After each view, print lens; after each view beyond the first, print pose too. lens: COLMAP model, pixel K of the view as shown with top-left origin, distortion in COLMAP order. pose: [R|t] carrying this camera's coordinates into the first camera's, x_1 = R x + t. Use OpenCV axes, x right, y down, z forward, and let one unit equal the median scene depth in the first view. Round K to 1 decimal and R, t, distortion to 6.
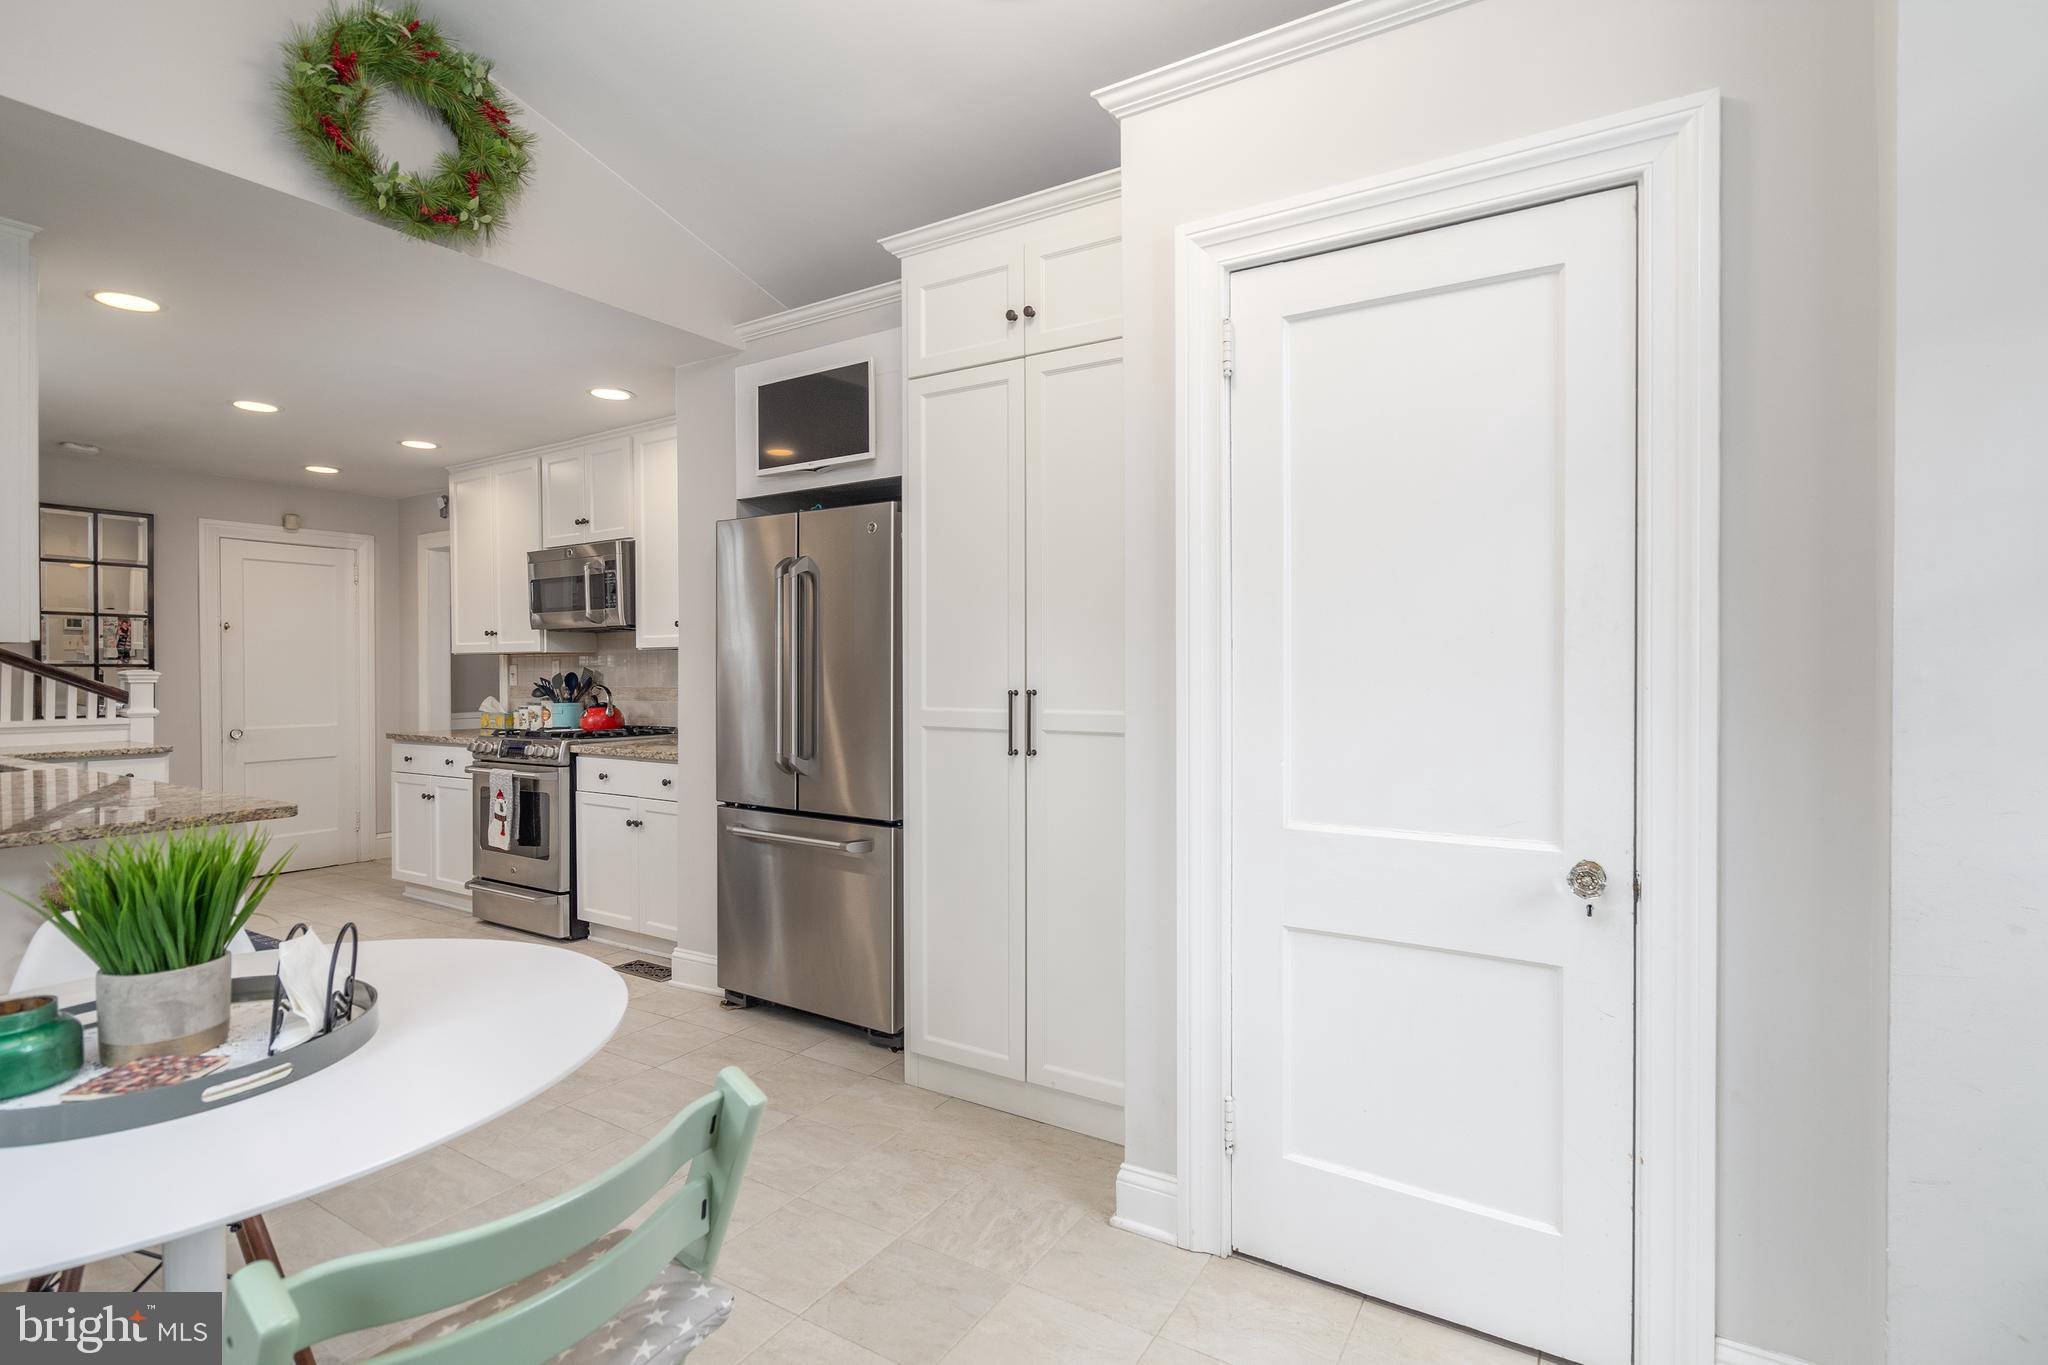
lens RADIAL K [[968.5, 0, 1028.4], [0, 968.5, 671.6], [0, 0, 1]] dist [-0.005150, 0.001850]
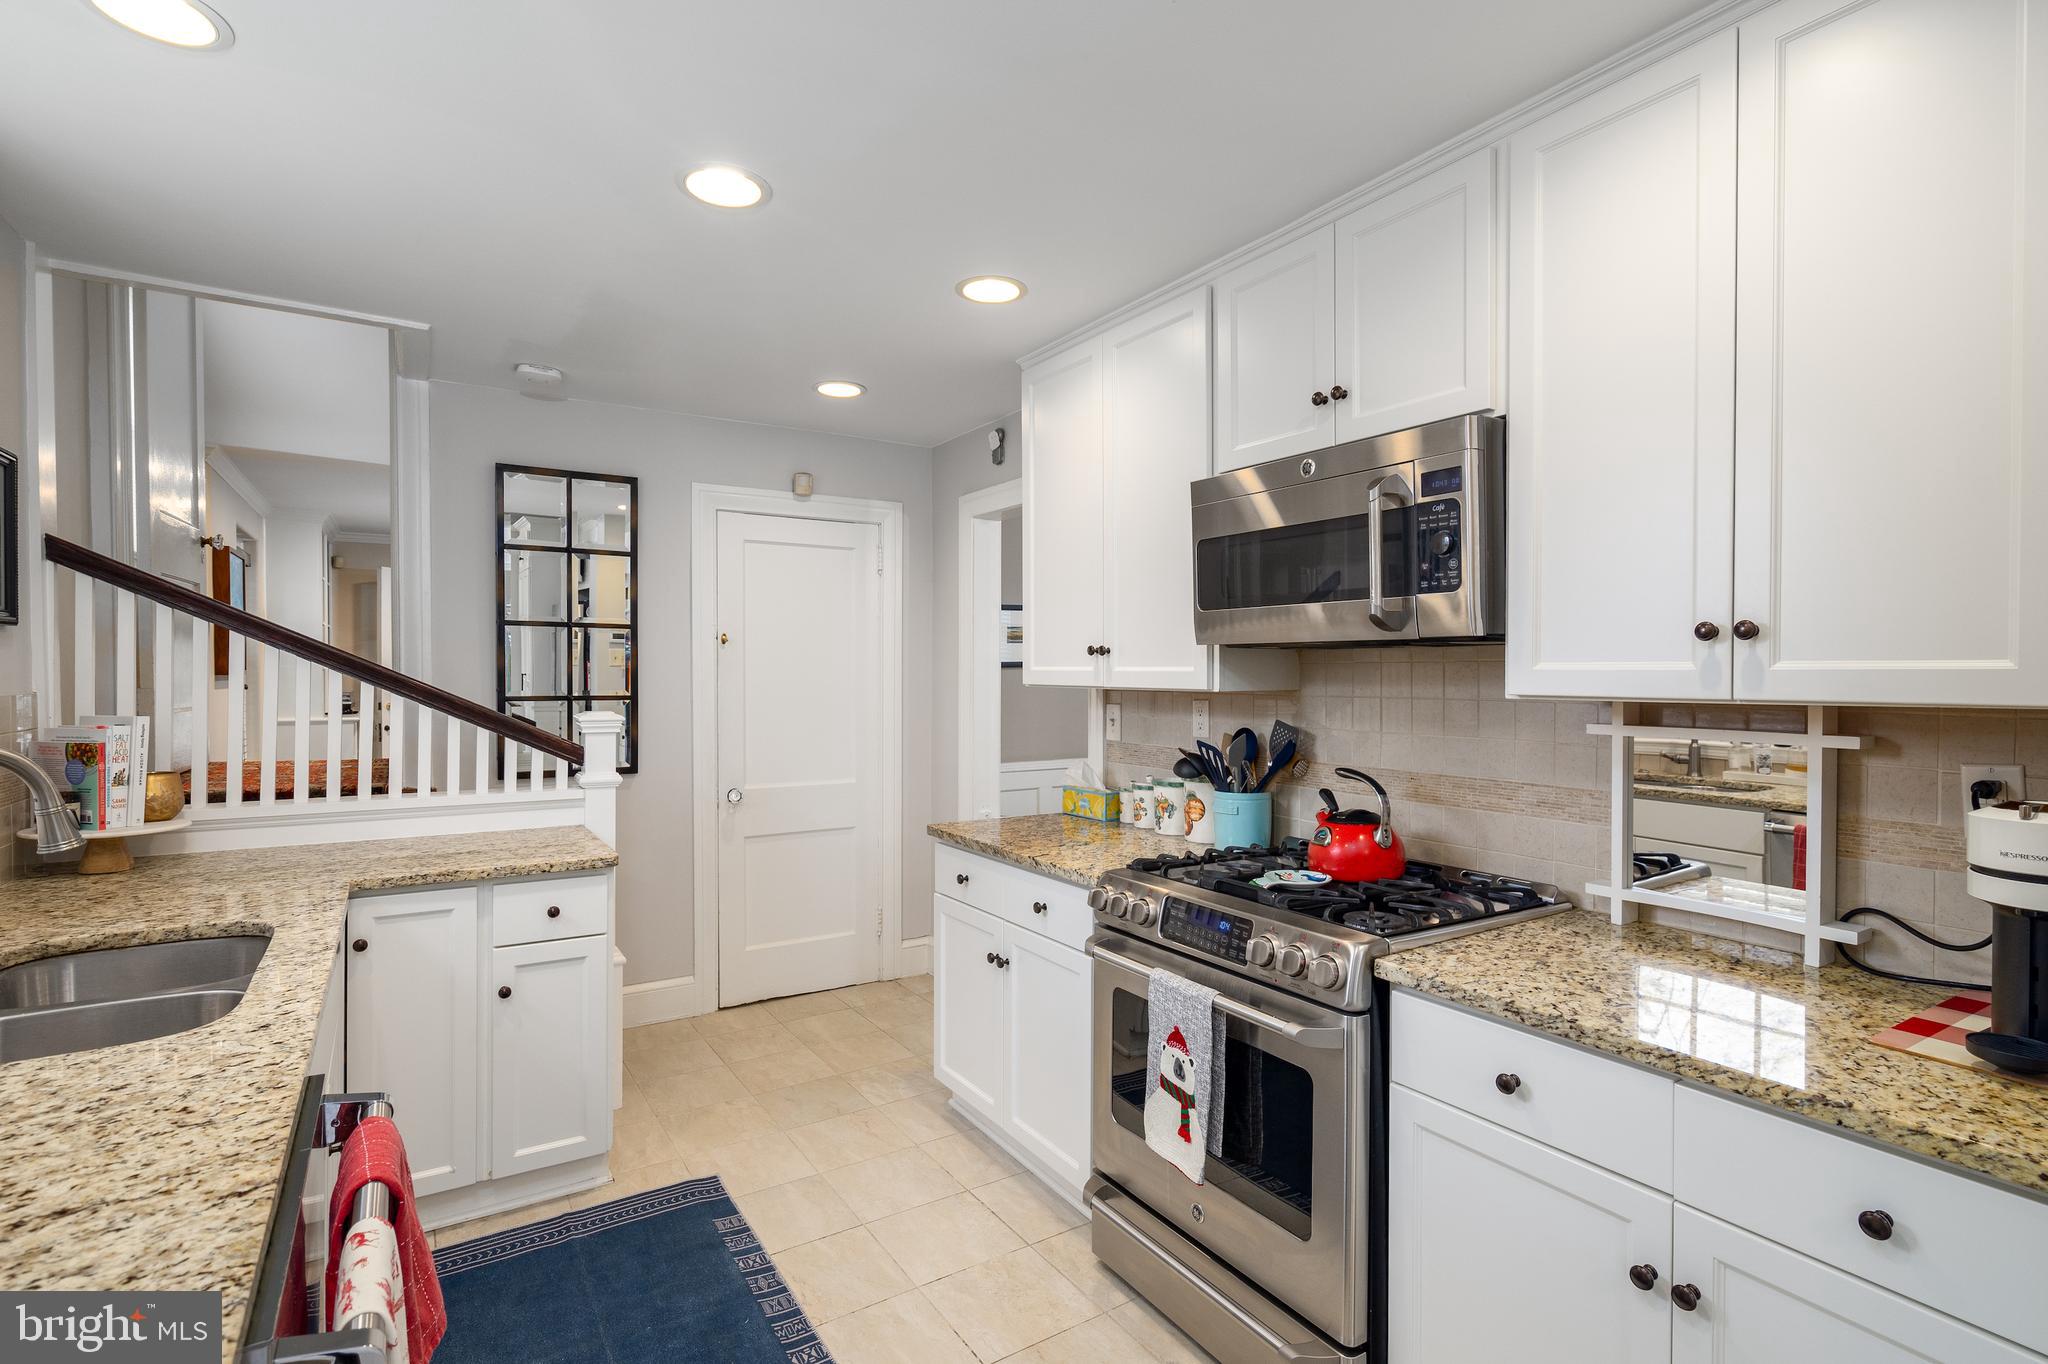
lens RADIAL K [[968.5, 0, 1023.5], [0, 968.5, 677.7], [0, 0, 1]] dist [-0.005150, 0.001850]
pose [[0.902056, 0.011270, -0.431471, -0.389216], [-0.009115, 0.999934, 0.007063, -0.030228], [0.431522, -0.002438, 0.902099, 0.538583]]
